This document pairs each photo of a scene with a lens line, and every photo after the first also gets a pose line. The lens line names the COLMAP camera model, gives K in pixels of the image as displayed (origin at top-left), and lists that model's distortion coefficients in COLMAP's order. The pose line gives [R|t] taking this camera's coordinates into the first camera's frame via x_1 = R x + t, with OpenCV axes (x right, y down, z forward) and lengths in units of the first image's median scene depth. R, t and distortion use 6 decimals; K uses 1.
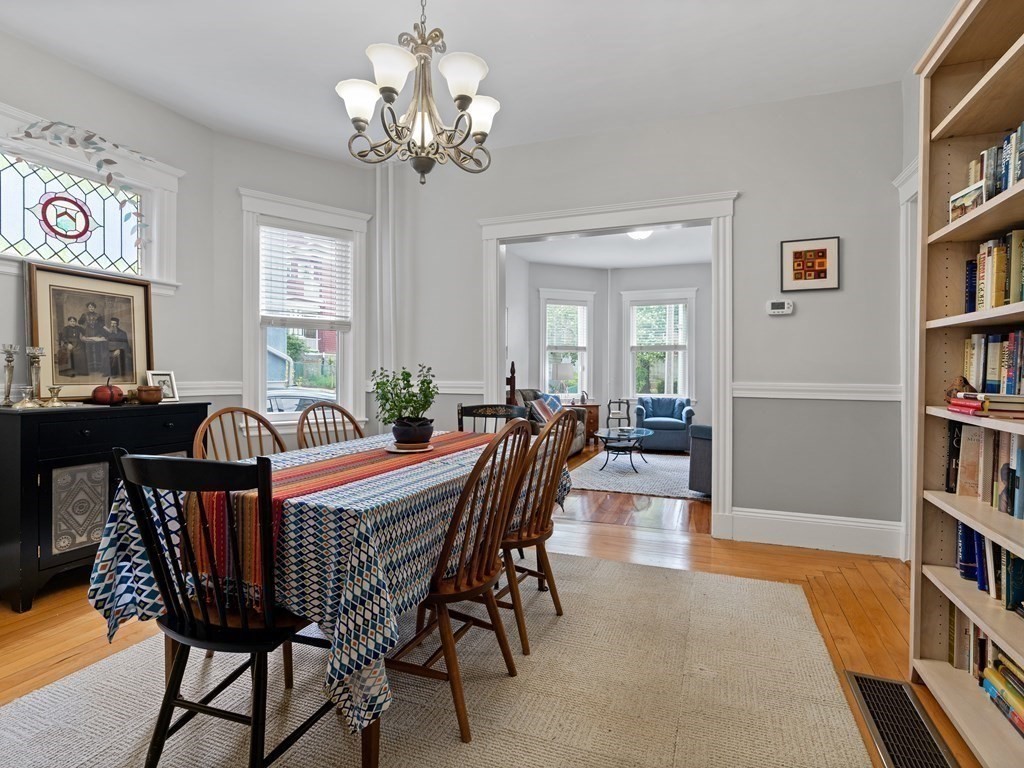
lens RADIAL K [[528.6, 0, 510.1], [0, 528.6, 369.1], [0, 0, 1]] dist [0.000326, 0.000428]
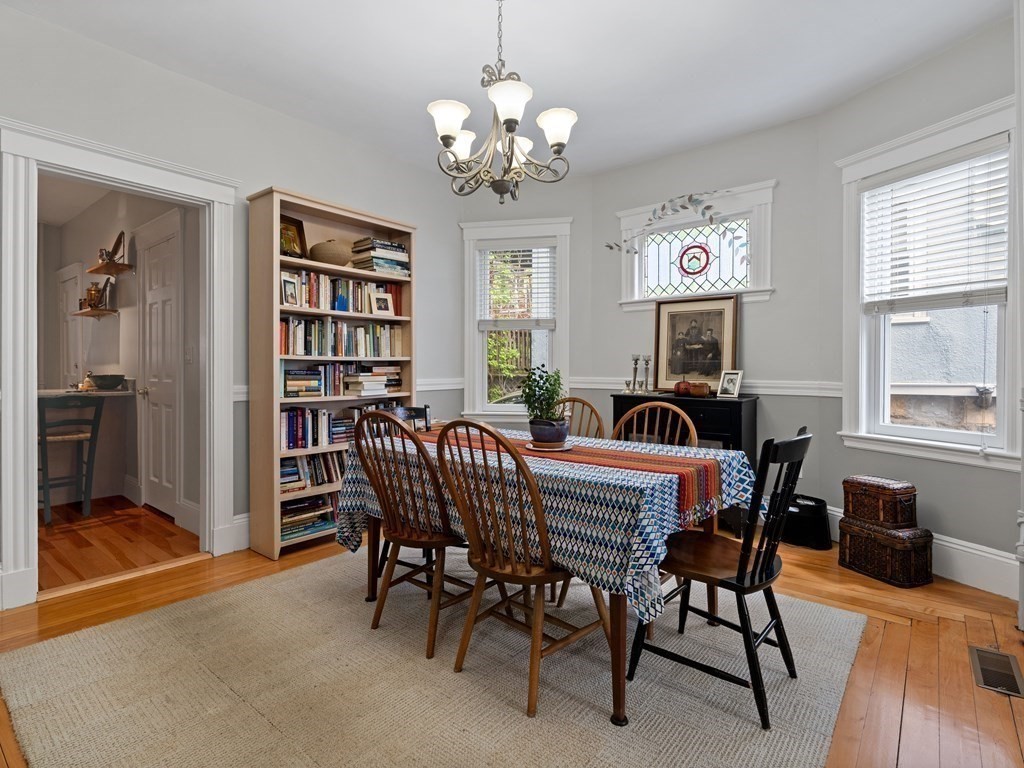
lens RADIAL K [[528.6, 0, 510.1], [0, 528.6, 369.1], [0, 0, 1]] dist [0.000326, 0.000428]
pose [[-0.305762, 0.000479, -0.952108, 0.634185], [0.007749, 0.999968, -0.001985, -0.000904], [0.952077, -0.007985, -0.305755, 0.968844]]
